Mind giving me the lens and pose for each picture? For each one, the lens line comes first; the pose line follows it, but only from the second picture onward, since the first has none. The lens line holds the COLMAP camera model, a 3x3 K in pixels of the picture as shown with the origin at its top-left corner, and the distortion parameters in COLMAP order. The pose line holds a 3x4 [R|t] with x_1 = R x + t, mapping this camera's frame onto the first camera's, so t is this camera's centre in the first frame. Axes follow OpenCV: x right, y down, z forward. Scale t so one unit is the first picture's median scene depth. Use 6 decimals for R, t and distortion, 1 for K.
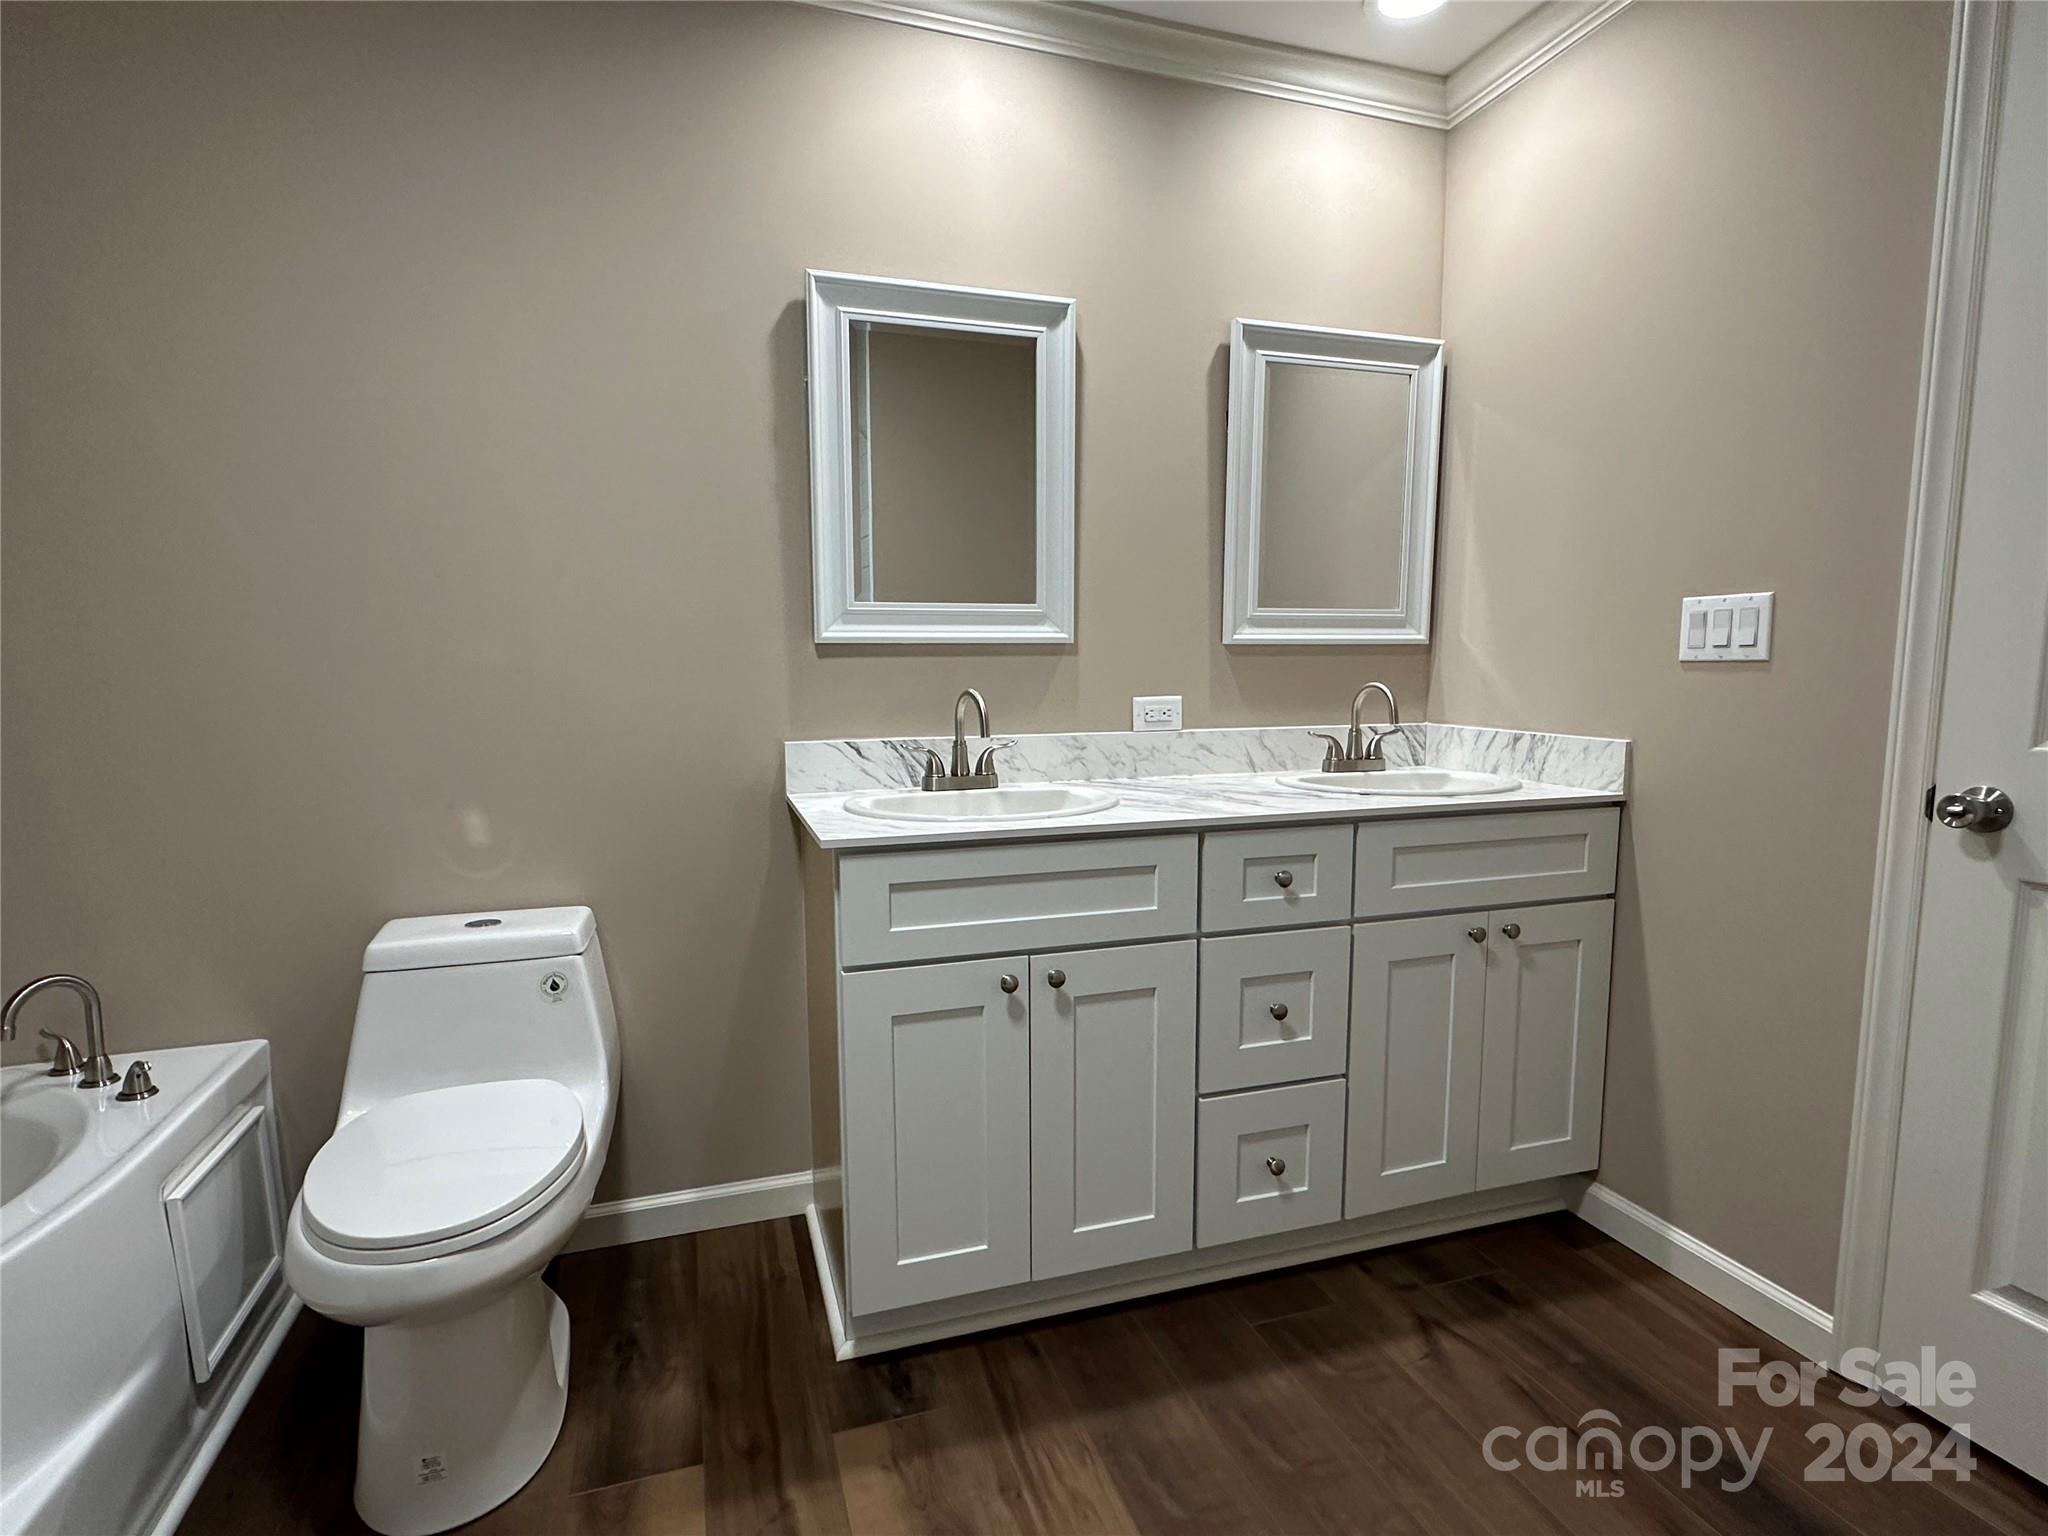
lens RADIAL K [[993.7, 0, 1012.4], [0, 993.7, 775.8], [0, 0, 1]] dist [0.001709, 0.000461]
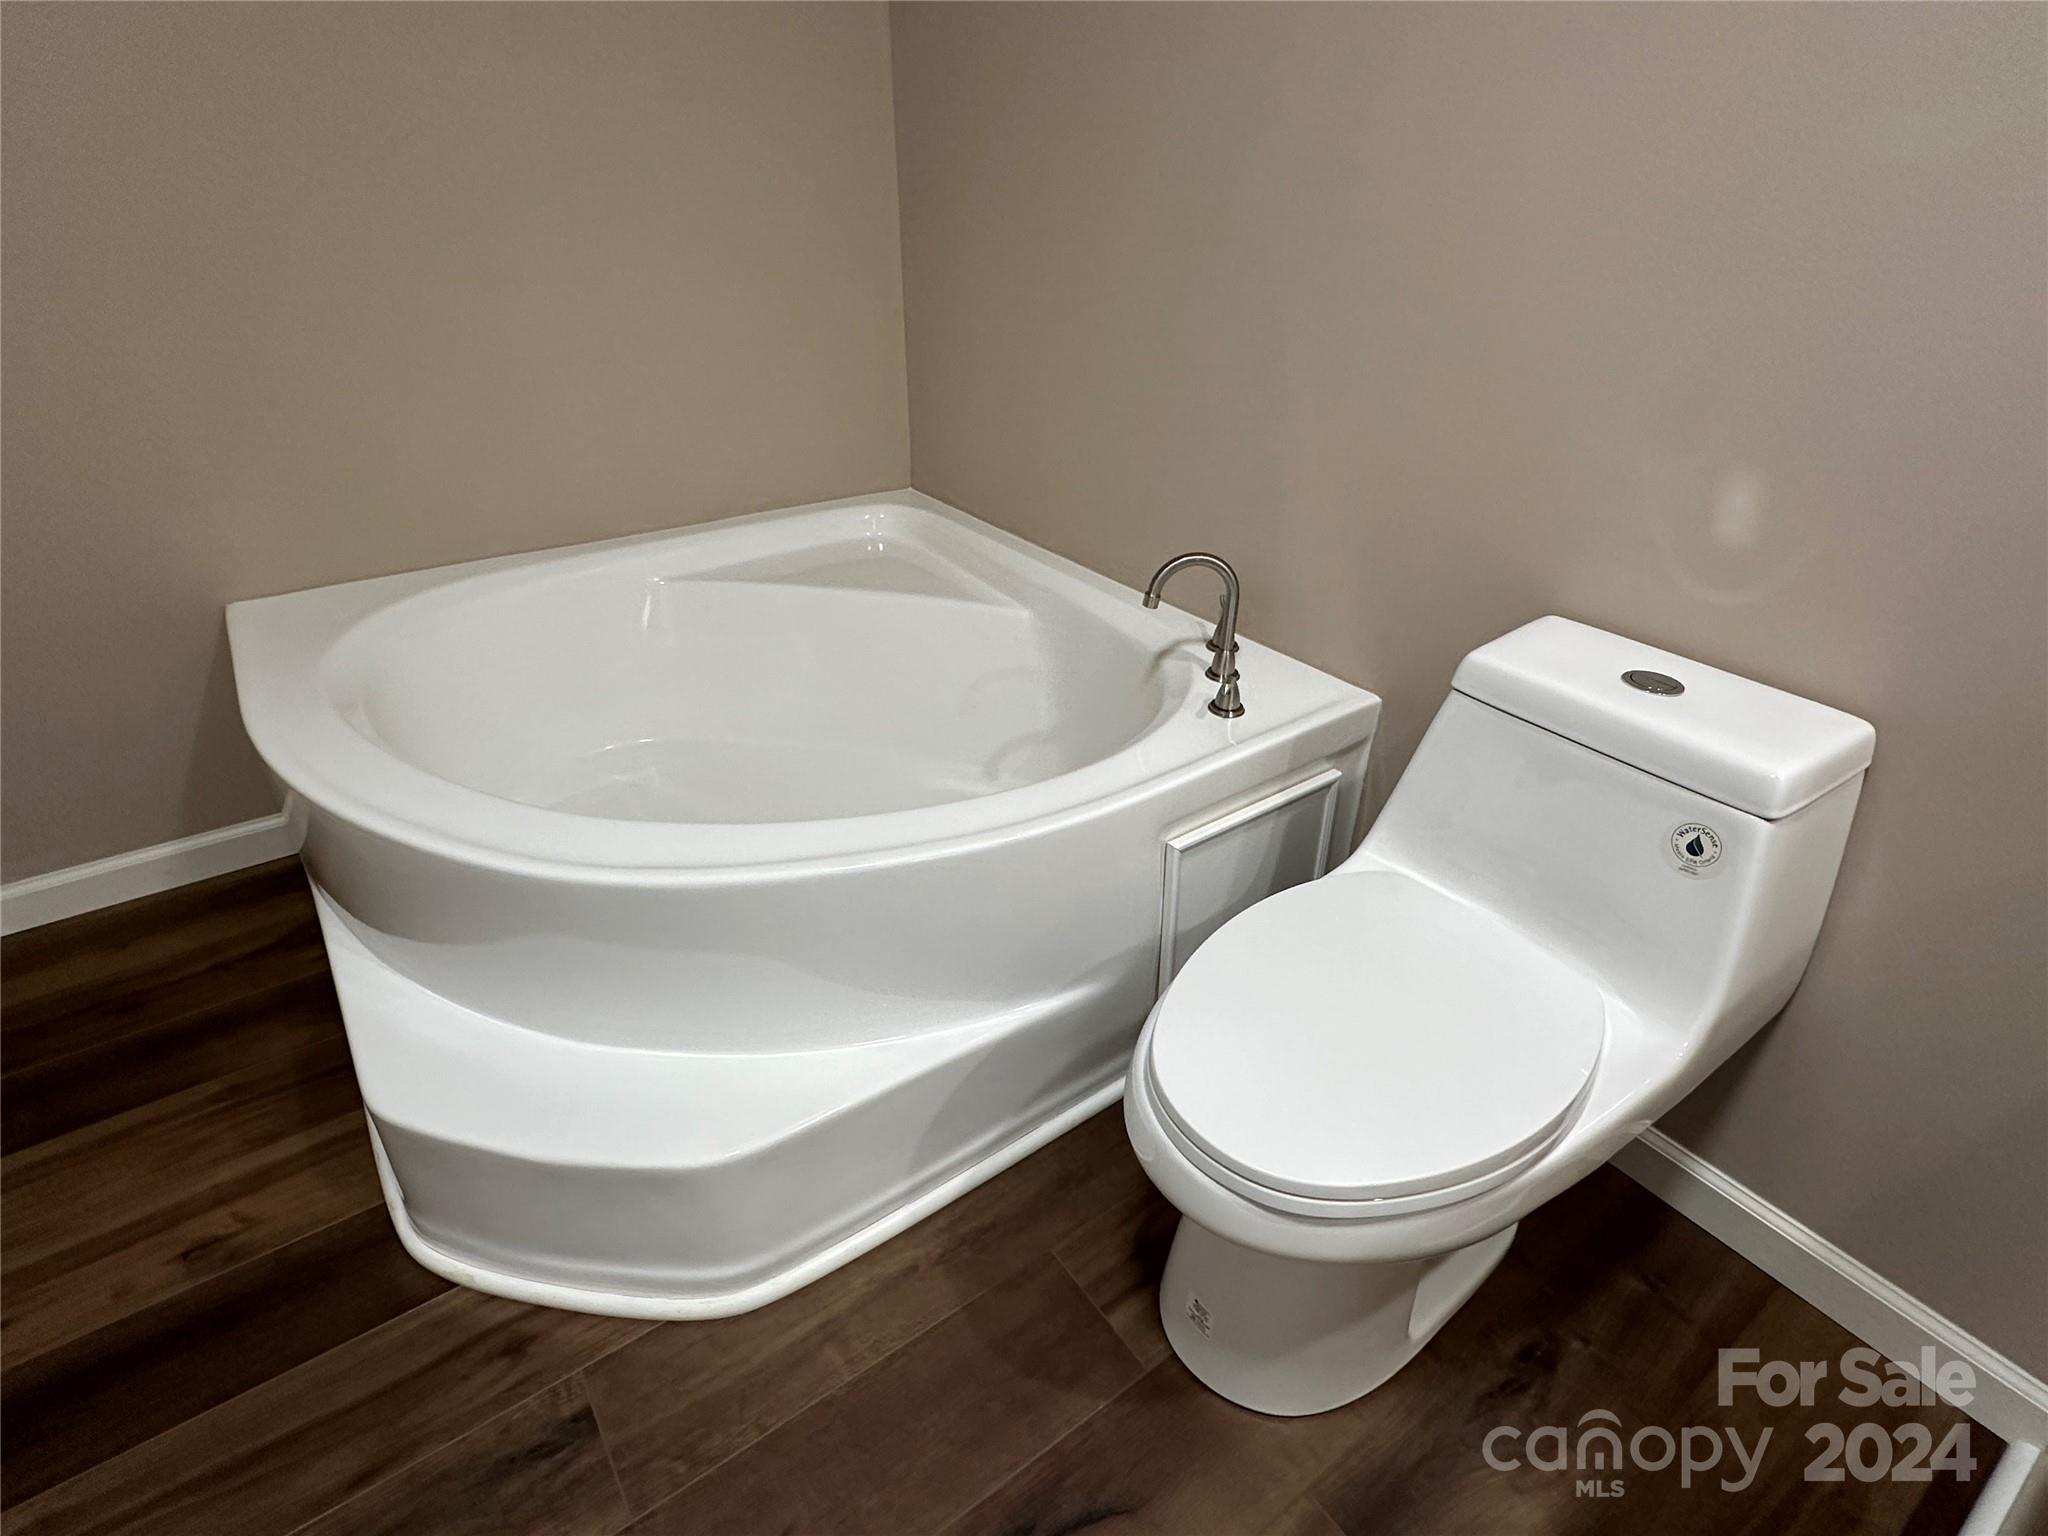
lens RADIAL K [[993.7, 0, 1029.1], [0, 993.7, 787.1], [0, 0, 1]] dist [0.001709, 0.000461]
pose [[0.291367, 0.510680, -0.808895, -0.134388], [-0.115045, 0.858153, 0.500338, -0.043364], [0.949668, -0.052723, 0.308789, 0.454424]]
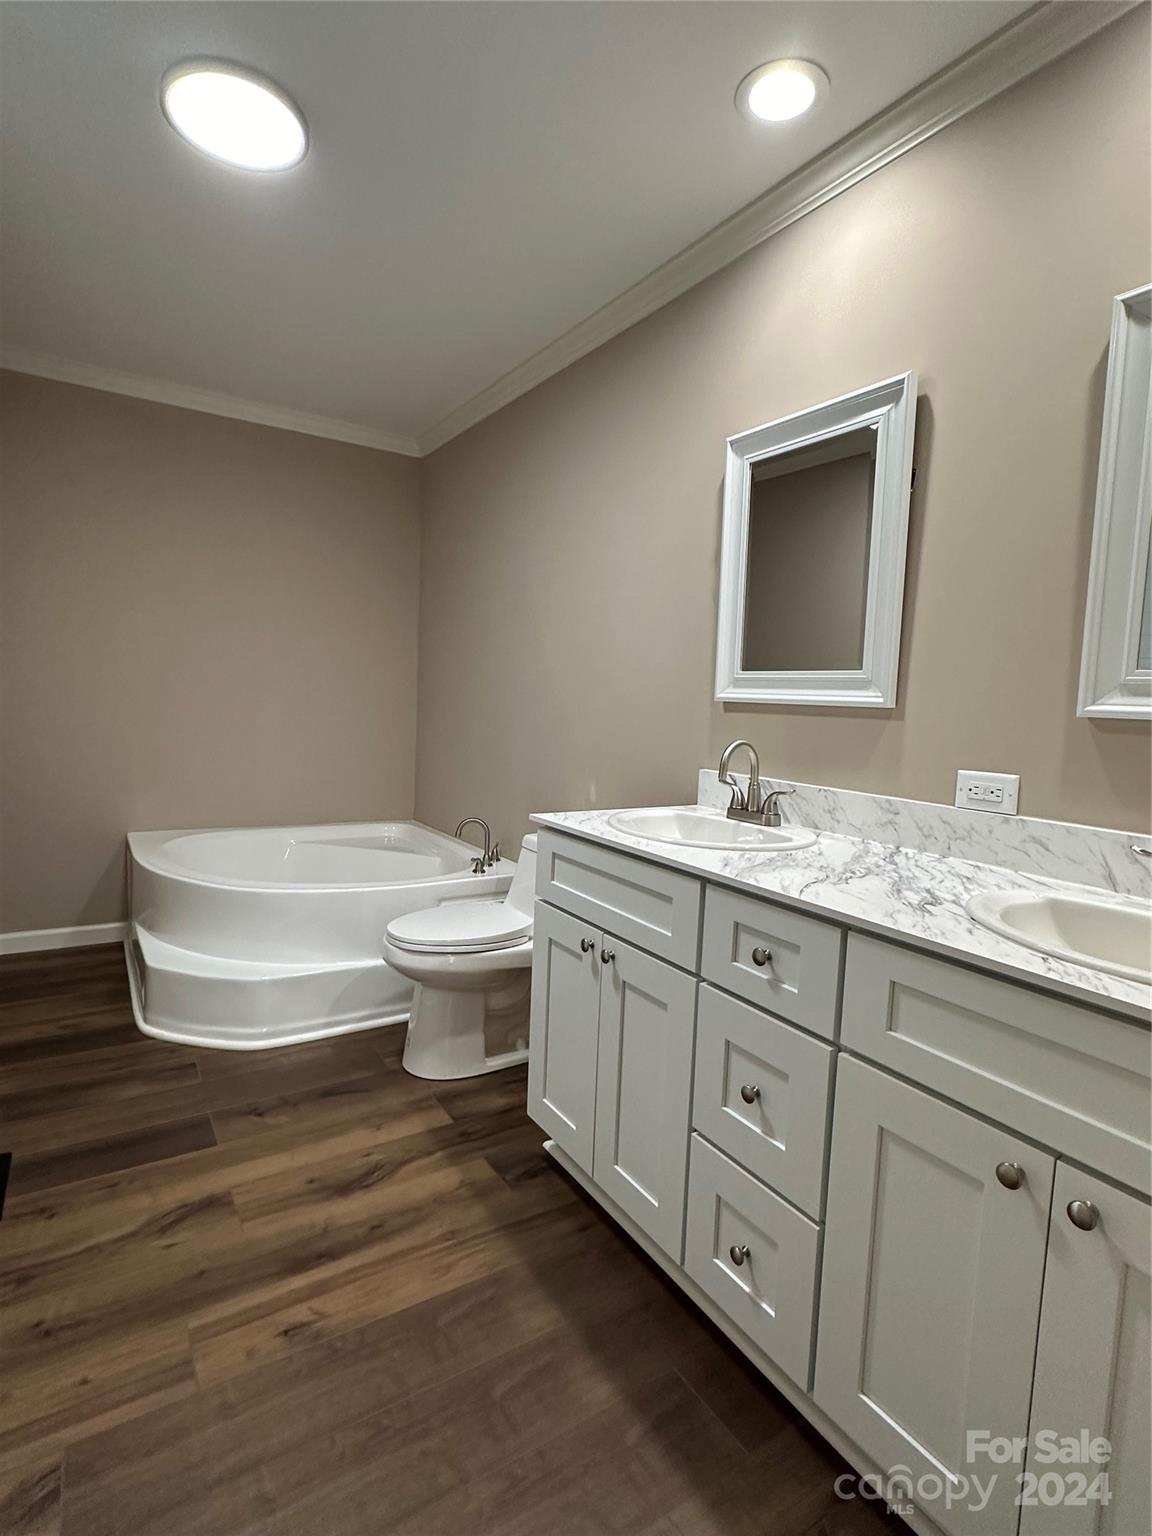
lens RADIAL K [[745.3, 0, 582.6], [0, 745.3, 768.8], [0, 0, 1]] dist [0.001709, 0.000461]
pose [[0.260788, 0.105337, -0.959632, 0.837270], [-0.152701, 0.986017, 0.066735, -0.088262], [0.953243, 0.129133, 0.273227, 0.587337]]
